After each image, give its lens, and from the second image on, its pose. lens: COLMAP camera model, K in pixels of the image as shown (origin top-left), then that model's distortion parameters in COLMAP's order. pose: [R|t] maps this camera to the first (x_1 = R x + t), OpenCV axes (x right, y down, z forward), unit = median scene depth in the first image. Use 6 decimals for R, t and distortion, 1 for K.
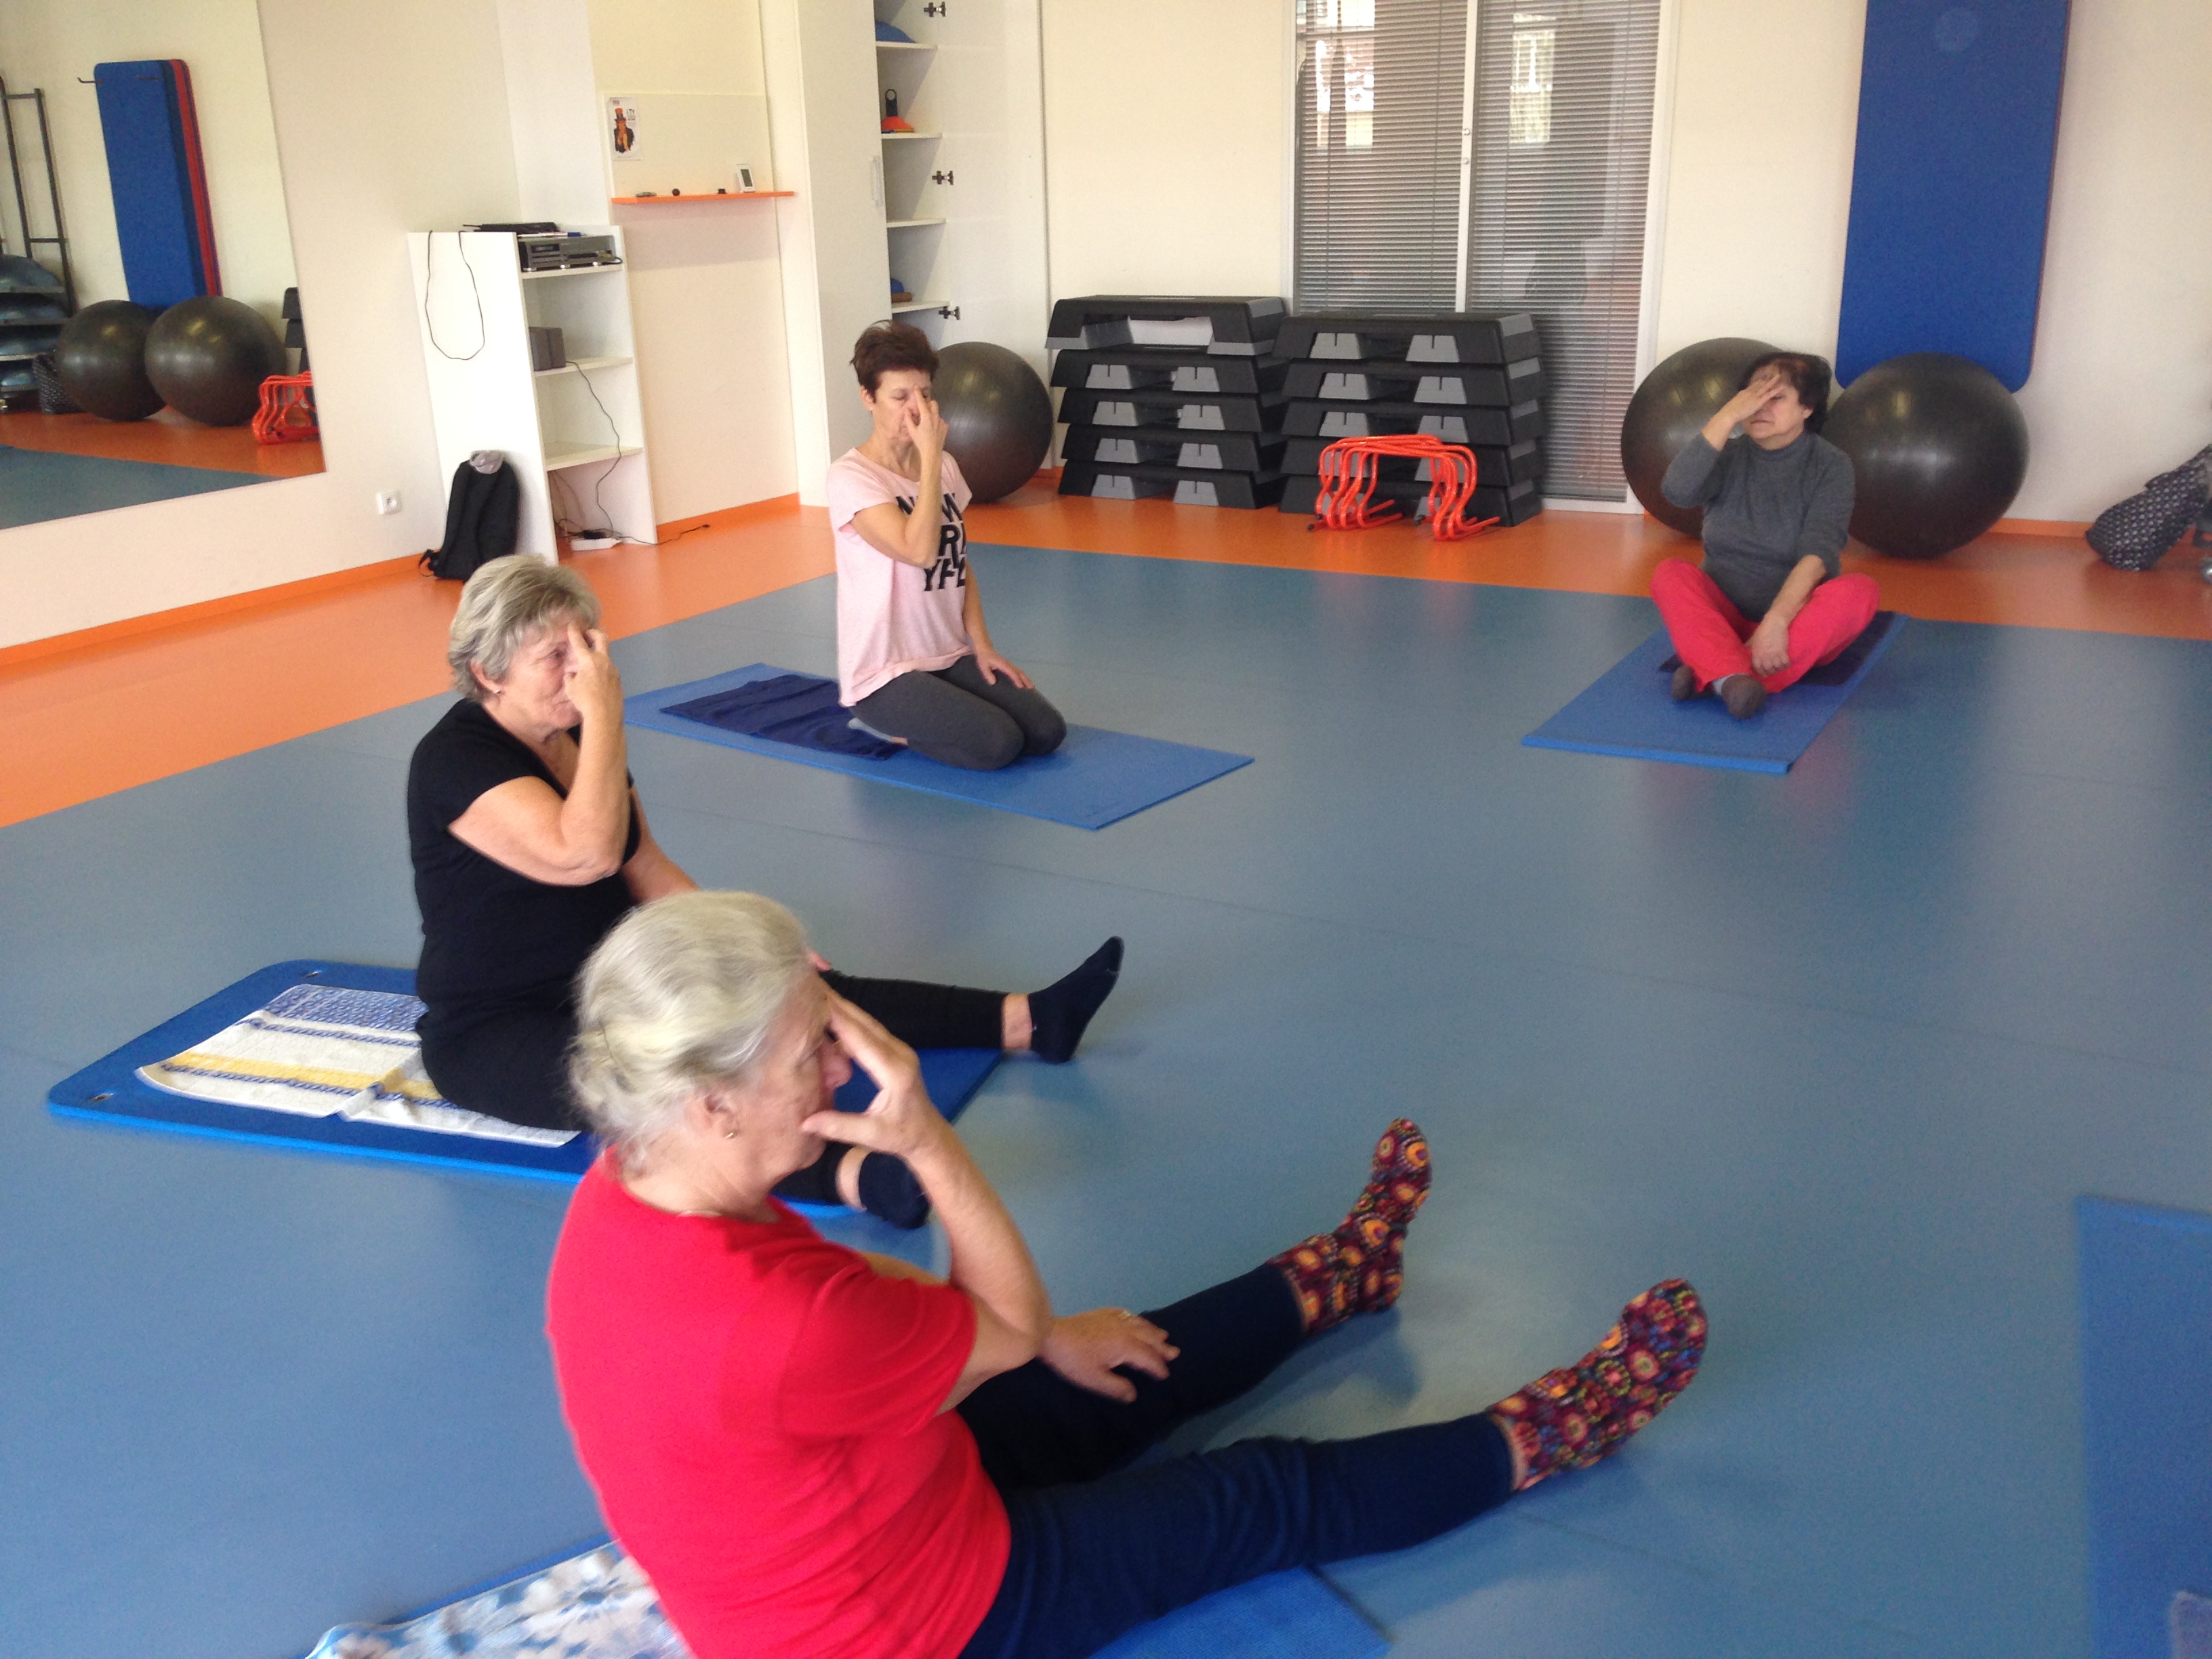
lens RADIAL K [[2004.1, 0, 1096.3], [0, 2004.1, 816.3], [0, 0, 1]] dist [0.129641, -0.215378]
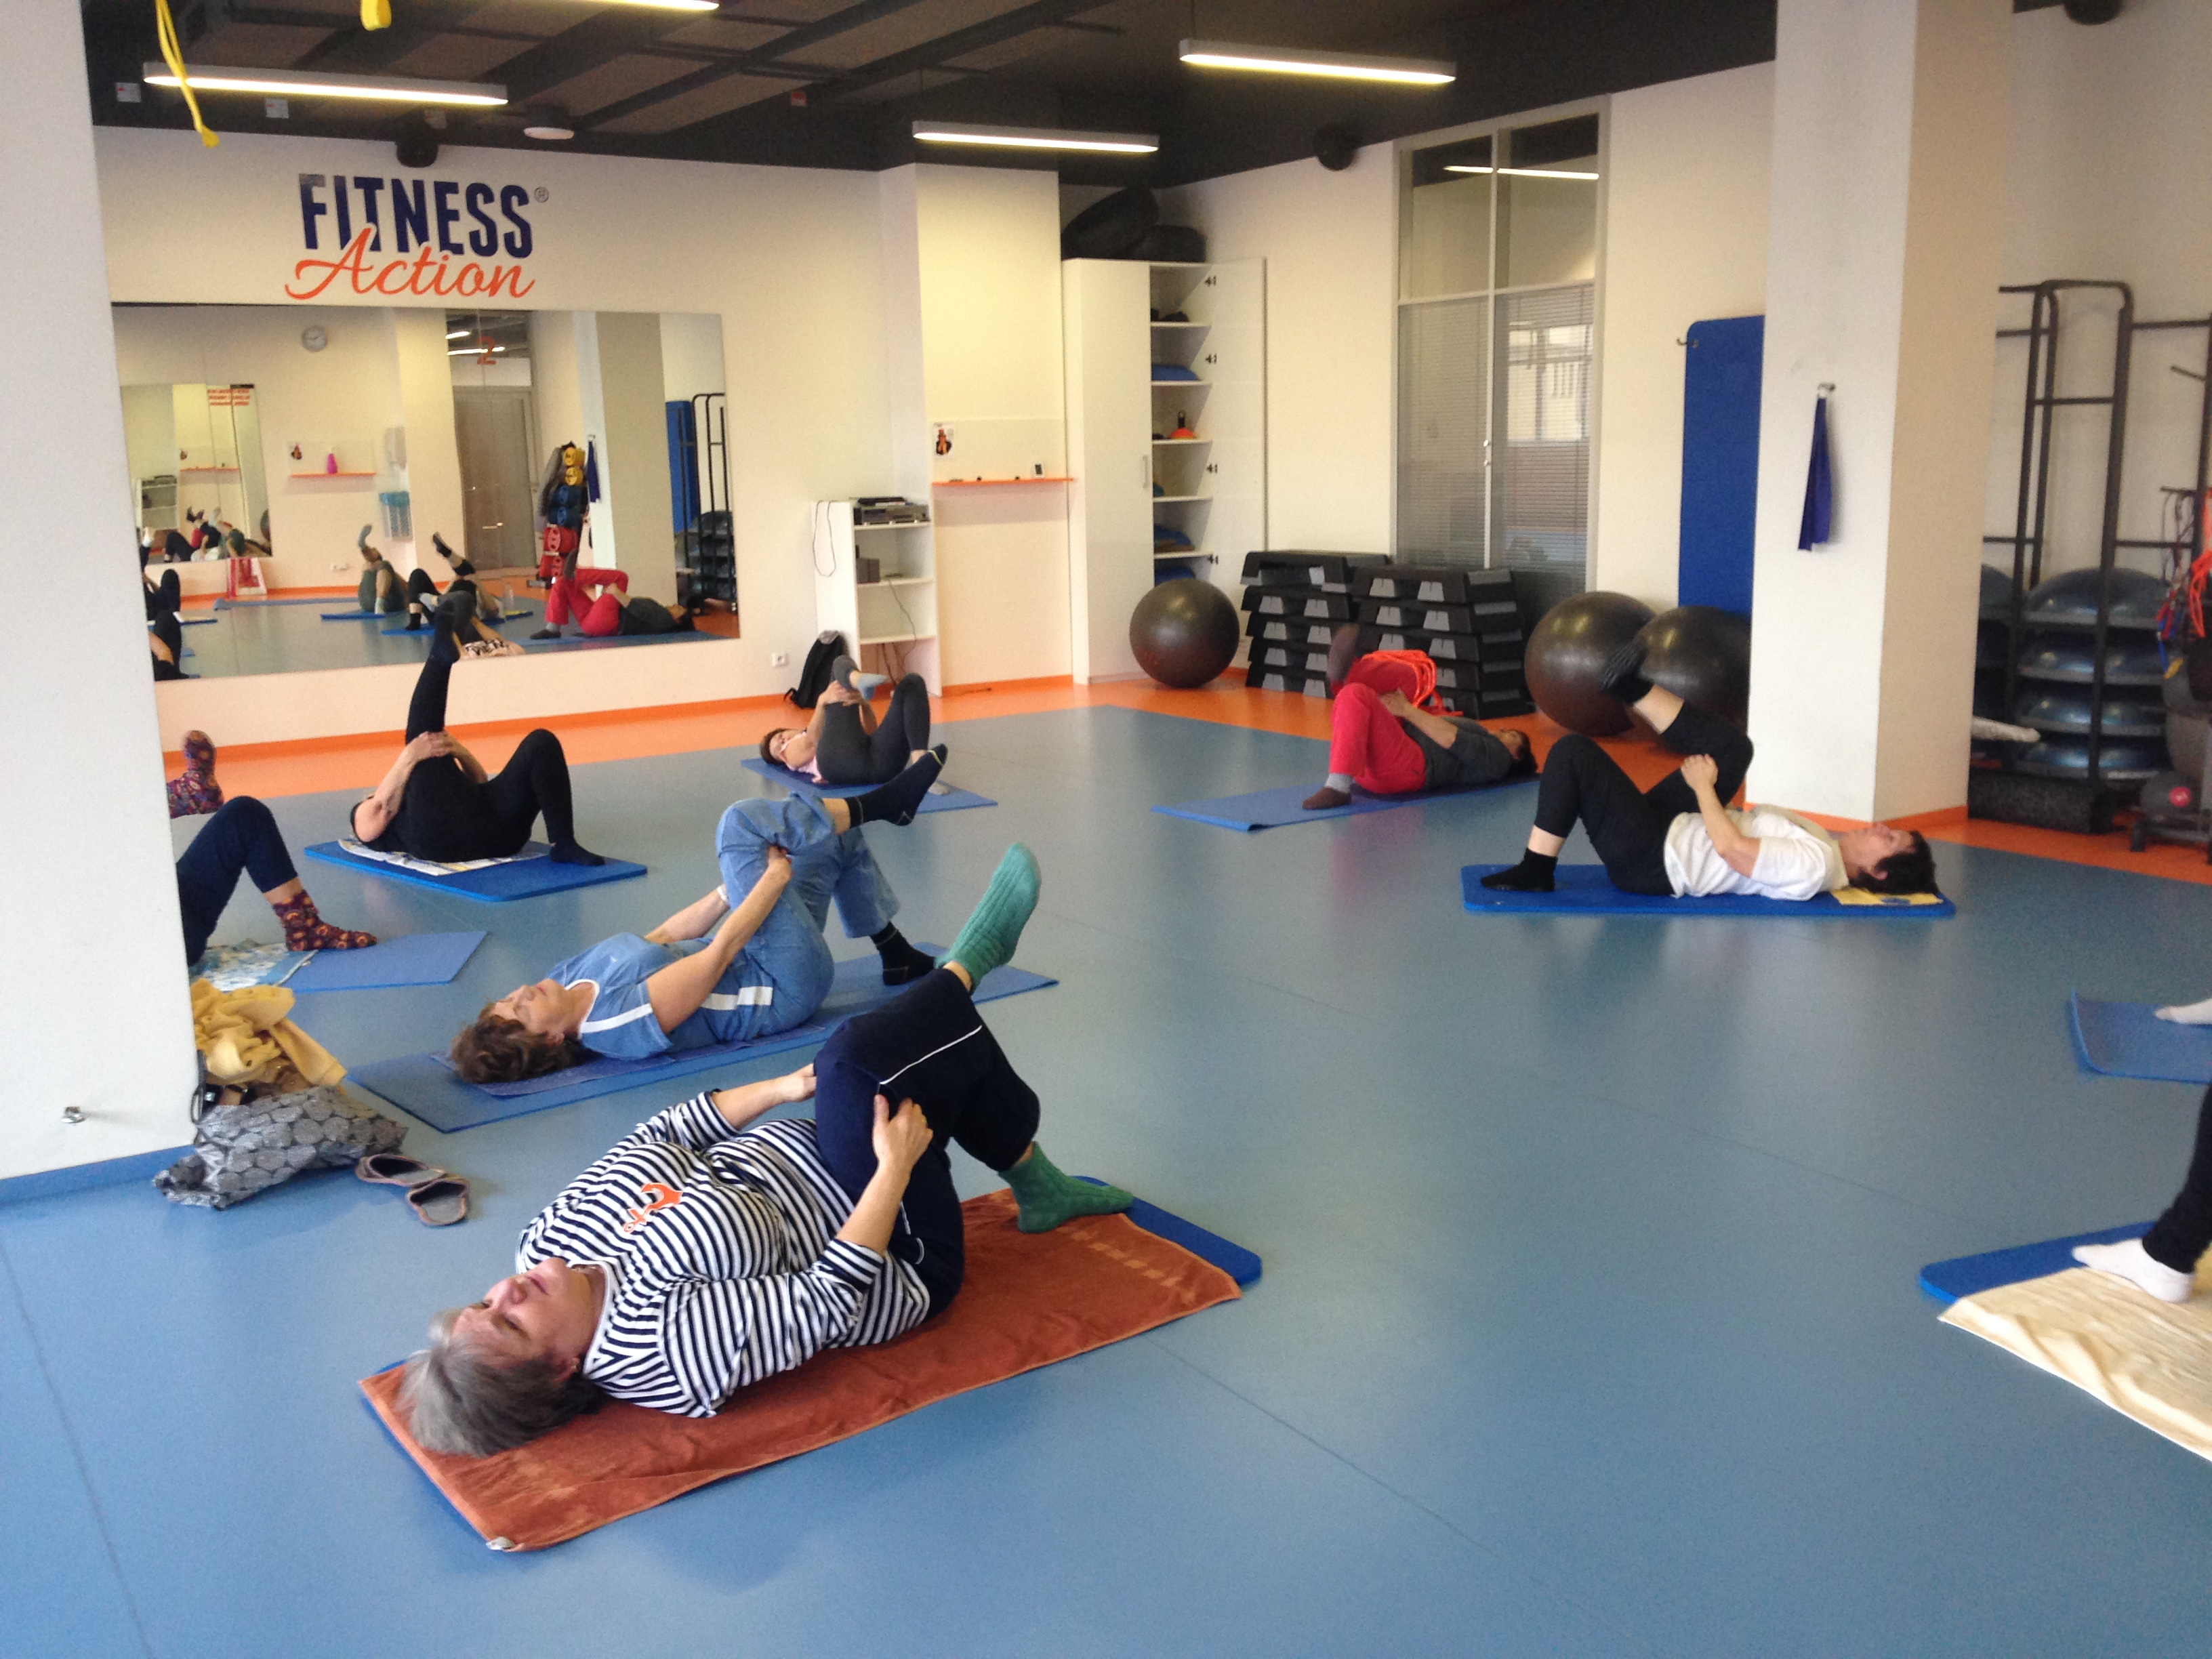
lens RADIAL K [[2001.0, 0, 1105.0], [0, 2001.0, 814.2], [0, 0, 1]] dist [0.083620, -0.009523]
pose [[0.899108, 0.083593, -0.429672, 0.553943], [-0.136739, 0.986110, -0.094286, 0.079989], [0.415822, 0.143526, 0.898049, -0.308877]]
